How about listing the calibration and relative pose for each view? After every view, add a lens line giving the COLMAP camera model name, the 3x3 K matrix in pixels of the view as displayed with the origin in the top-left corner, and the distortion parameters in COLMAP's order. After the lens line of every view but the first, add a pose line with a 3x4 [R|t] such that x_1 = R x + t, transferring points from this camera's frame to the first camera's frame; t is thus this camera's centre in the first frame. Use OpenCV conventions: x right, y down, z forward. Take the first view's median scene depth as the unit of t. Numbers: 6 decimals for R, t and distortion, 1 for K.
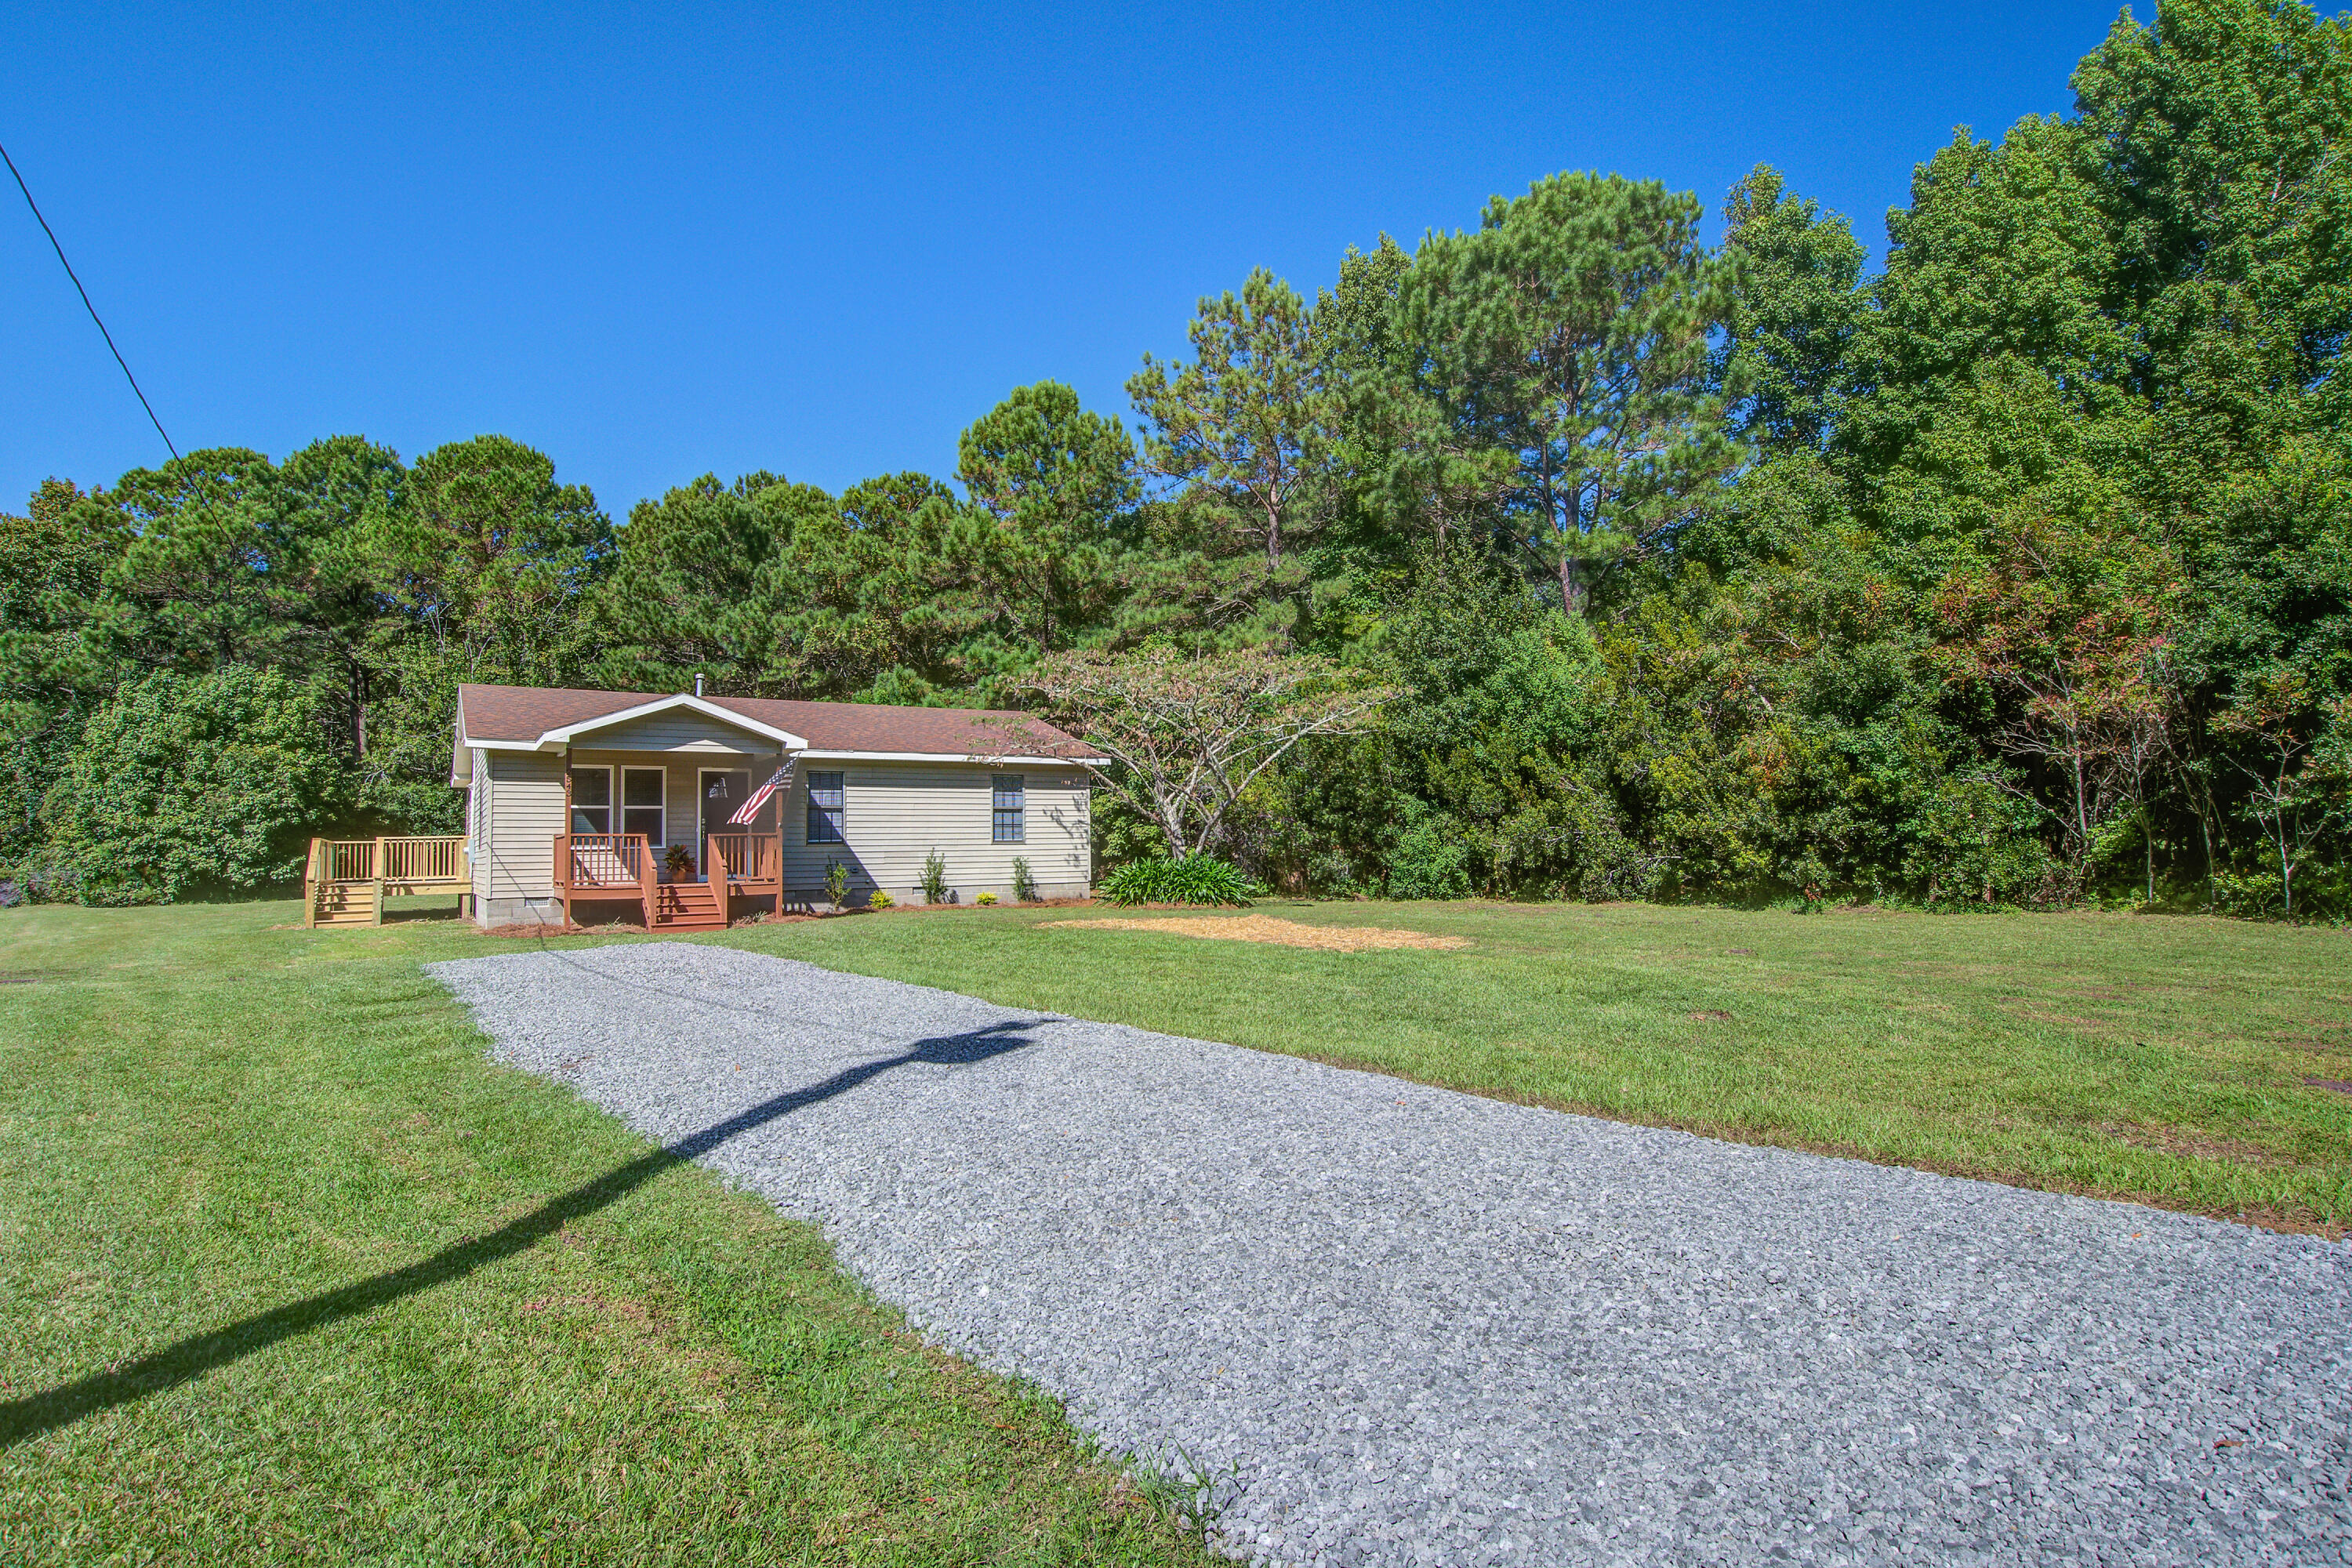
lens RADIAL K [[1217.9, 0, 1133.5], [0, 1217.9, 759.8], [0, 0, 1]] dist [-0.009261, -0.000187]
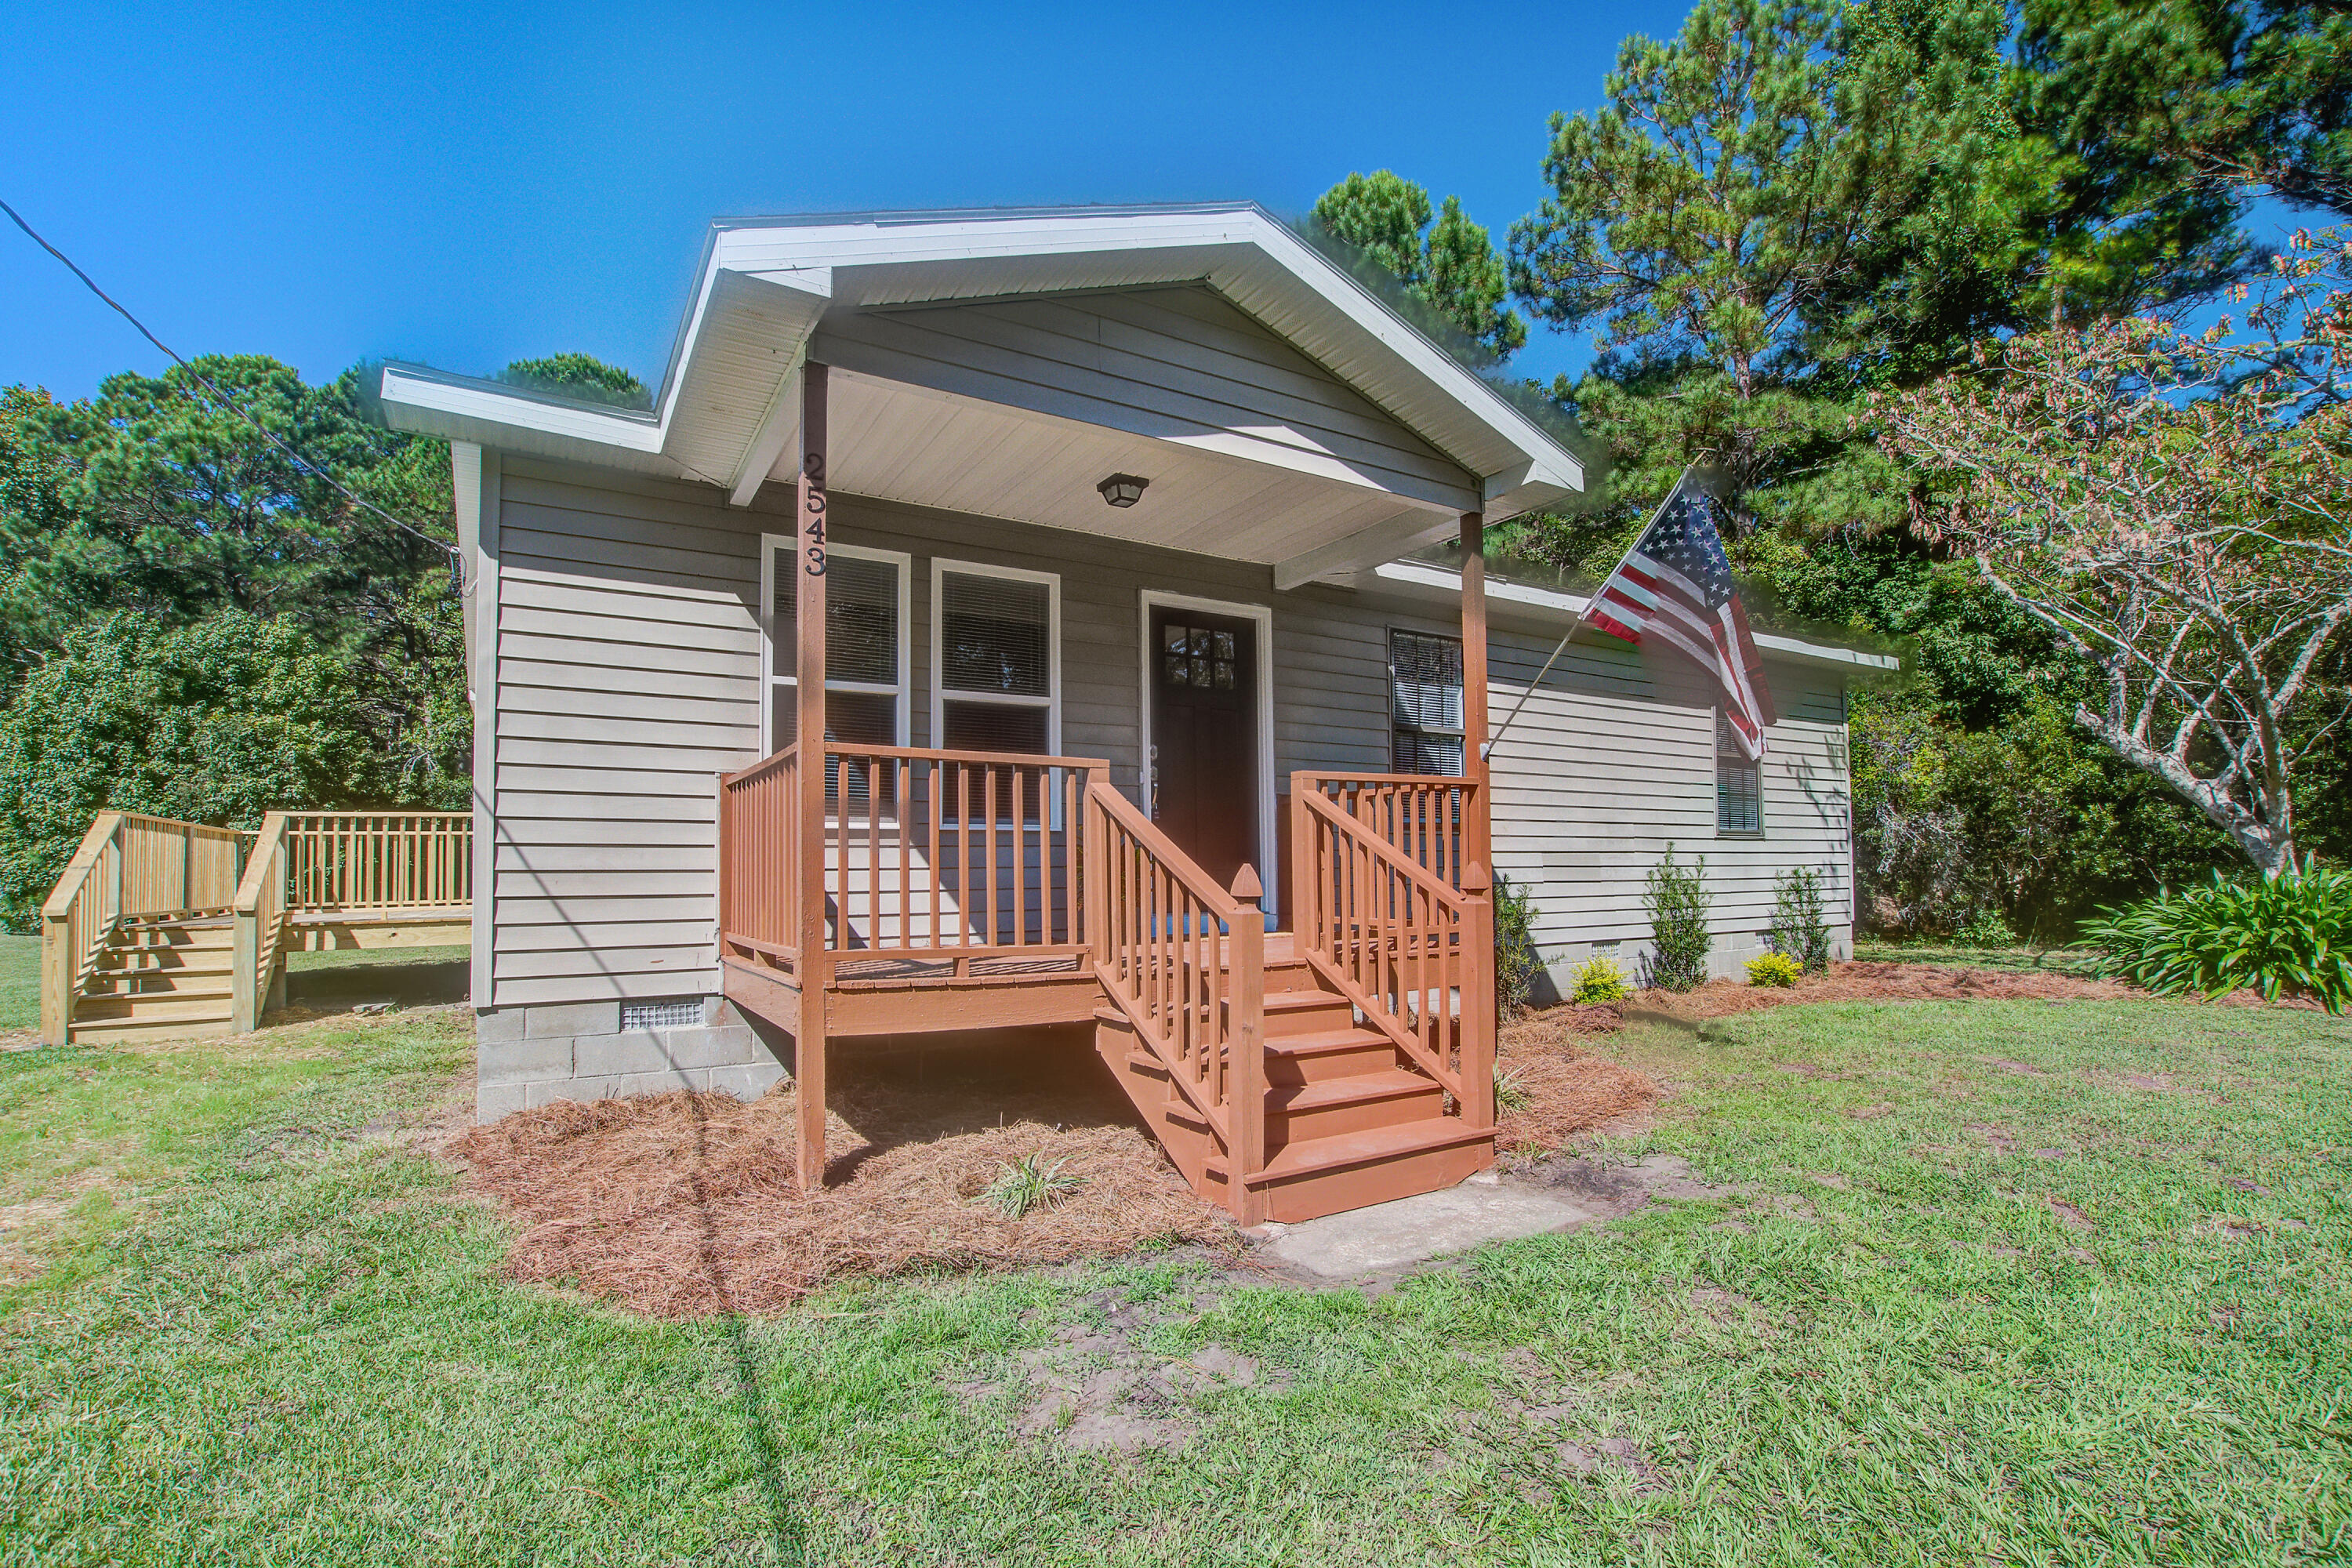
lens RADIAL K [[1051.1, 0, 1138.2], [0, 1051.1, 824.5], [0, 0, 1]] dist [-0.031568, 0.006428]
pose [[0.999977, 0.006707, 0.000662, -0.195496], [-0.006724, 0.999526, 0.030038, 0.033527], [-0.000460, -0.030042, 0.999549, 0.389204]]
